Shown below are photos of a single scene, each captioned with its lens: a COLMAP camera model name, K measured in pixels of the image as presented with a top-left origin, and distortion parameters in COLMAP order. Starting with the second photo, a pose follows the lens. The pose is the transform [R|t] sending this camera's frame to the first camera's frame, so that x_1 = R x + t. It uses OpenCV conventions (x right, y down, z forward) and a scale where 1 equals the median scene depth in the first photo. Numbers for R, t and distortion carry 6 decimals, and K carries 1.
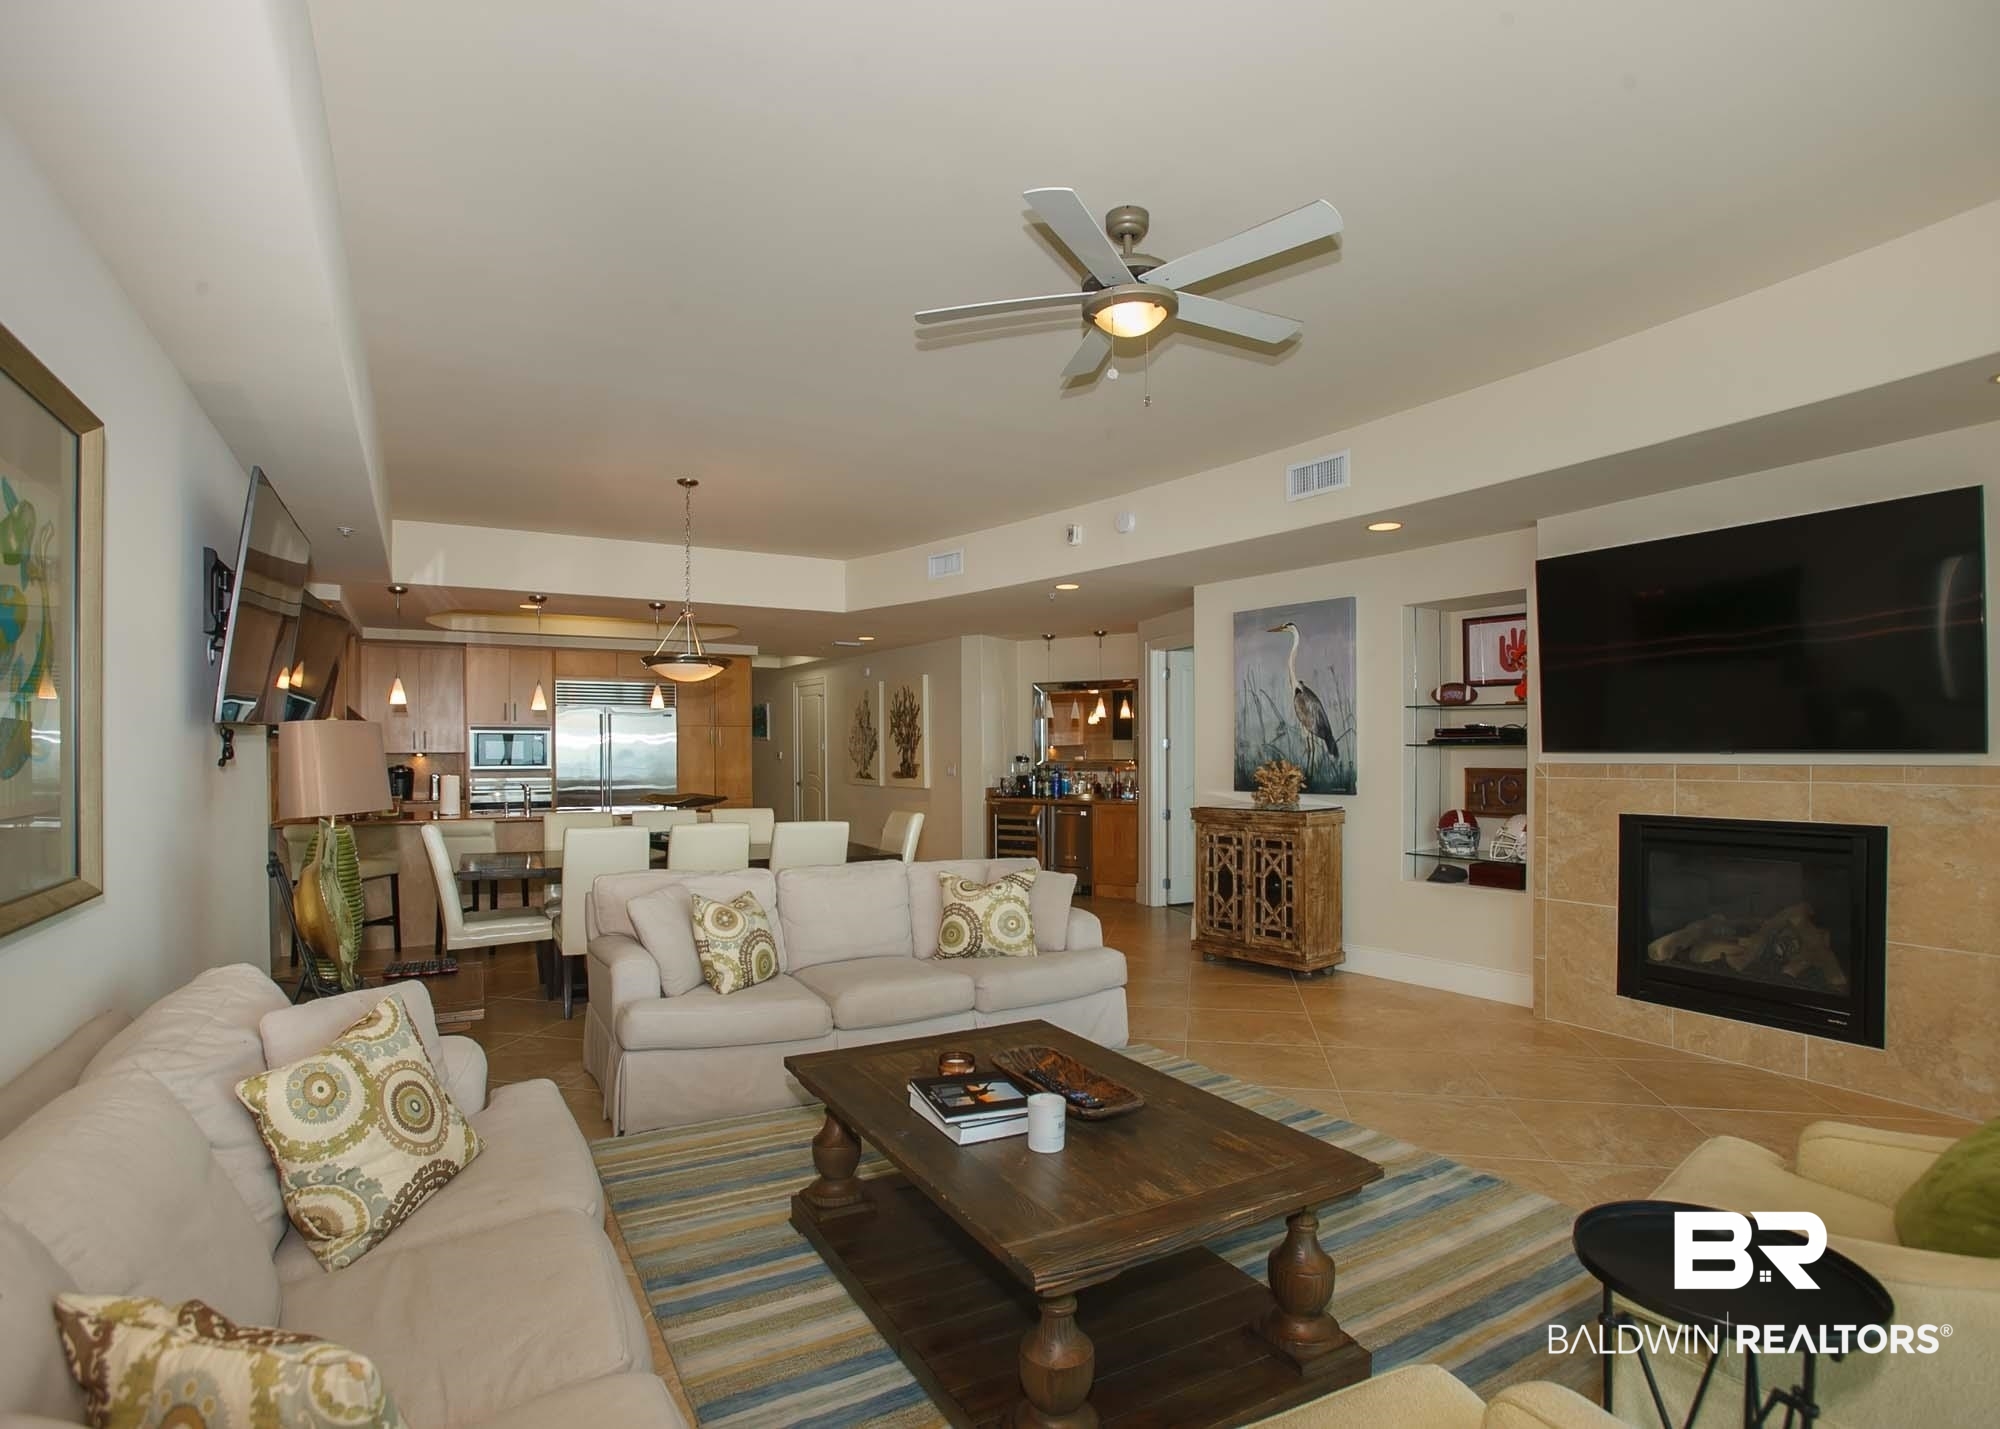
lens RADIAL K [[1011.2, 0, 986.1], [0, 1011.2, 755.0], [0, 0, 1]] dist [-0.075527, 0.024744]
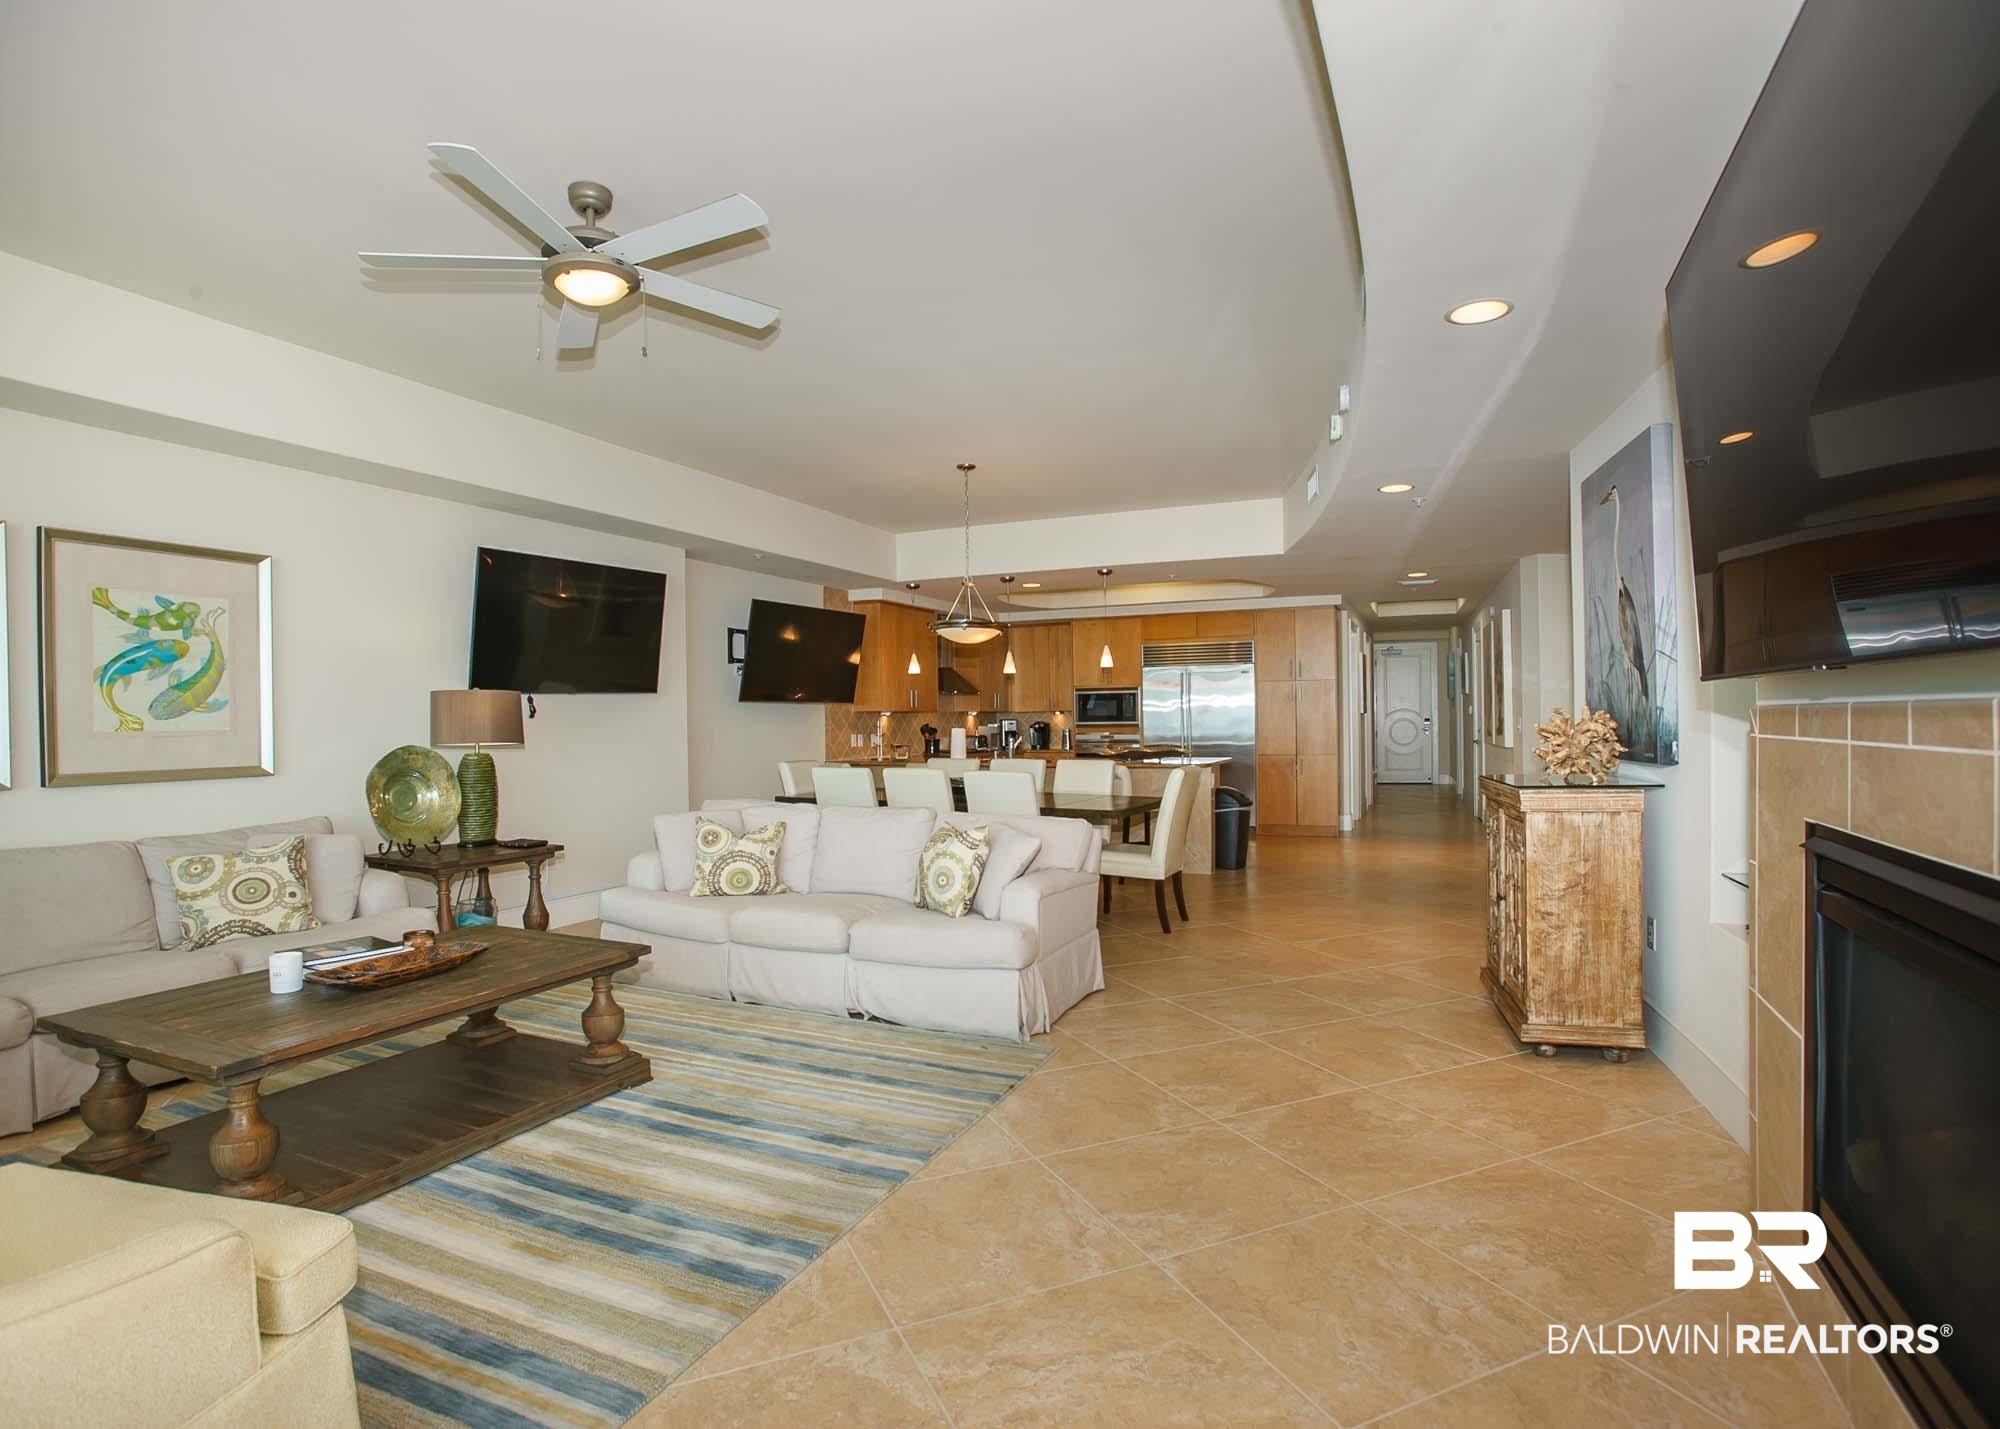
lens RADIAL K [[1011.2, 0, 1008.5], [0, 1011.2, 724.8], [0, 0, 1]] dist [-0.075527, 0.024744]
pose [[0.578107, 0.000672, -0.815961, 0.622816], [0.007386, 0.999954, 0.006057, 0.010317], [0.815928, -0.009529, 0.578075, 0.376768]]
